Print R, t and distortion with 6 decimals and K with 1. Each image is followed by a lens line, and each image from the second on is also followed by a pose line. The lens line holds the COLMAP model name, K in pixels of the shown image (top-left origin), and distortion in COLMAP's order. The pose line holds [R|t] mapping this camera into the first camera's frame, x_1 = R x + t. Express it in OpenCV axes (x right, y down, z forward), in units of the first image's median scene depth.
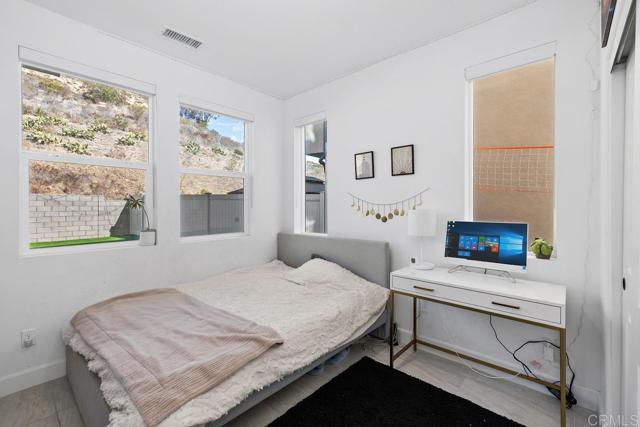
lens RADIAL K [[279.7, 0, 320.0], [0, 279.7, 213.5], [0, 0, 1]] dist [0.001494, 0.000326]
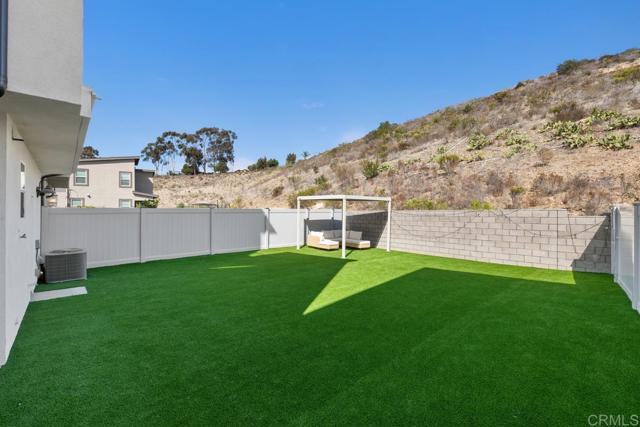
lens RADIAL K [[289.8, 0, 320.0], [0, 289.8, 213.5], [0, 0, 1]] dist [-0.000626, 0.000021]
pose [[-0.094783, -0.001951, -0.995496, -0.021070], [-0.026790, 0.999641, 0.000591, -0.036343], [0.995137, 0.026725, -0.094802, 0.466234]]
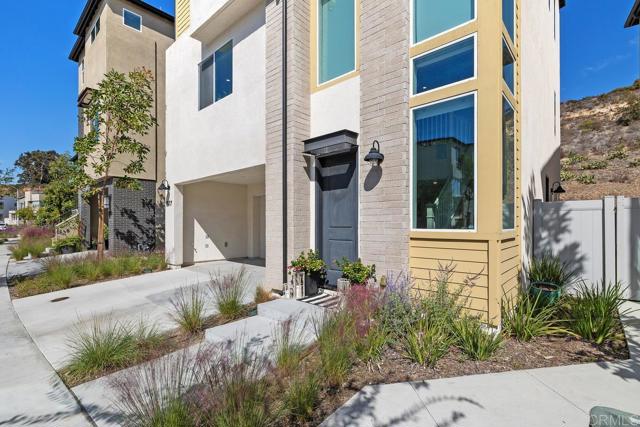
lens RADIAL K [[308.3, 0, 320.0], [0, 308.3, 213.5], [0, 0, 1]] dist [0.000224, 0.000239]
pose [[0.007313, -0.038960, -0.999214, 0.918799], [-0.024390, 0.998937, -0.039128, 0.020191], [0.999676, 0.024657, 0.006355, -0.415679]]
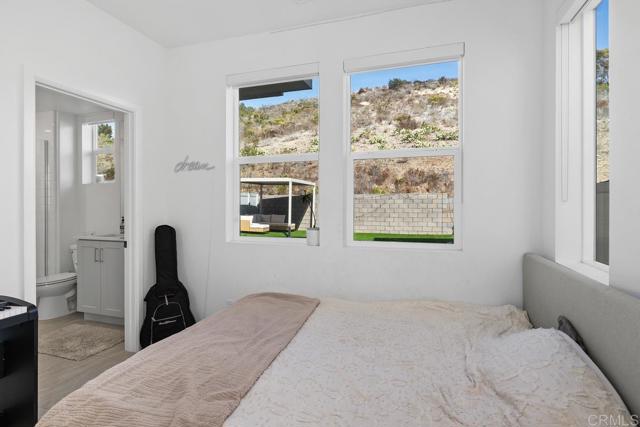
lens RADIAL K [[315.8, 0, 323.4], [0, 315.8, 206.3], [0, 0, 1]] dist [0.002063, 0.000028]
pose [[0.422017, 0.004810, -0.906575, 0.062850], [-0.021986, 0.999746, -0.004930, -0.001281], [0.906321, 0.022013, 0.422015, 0.120553]]
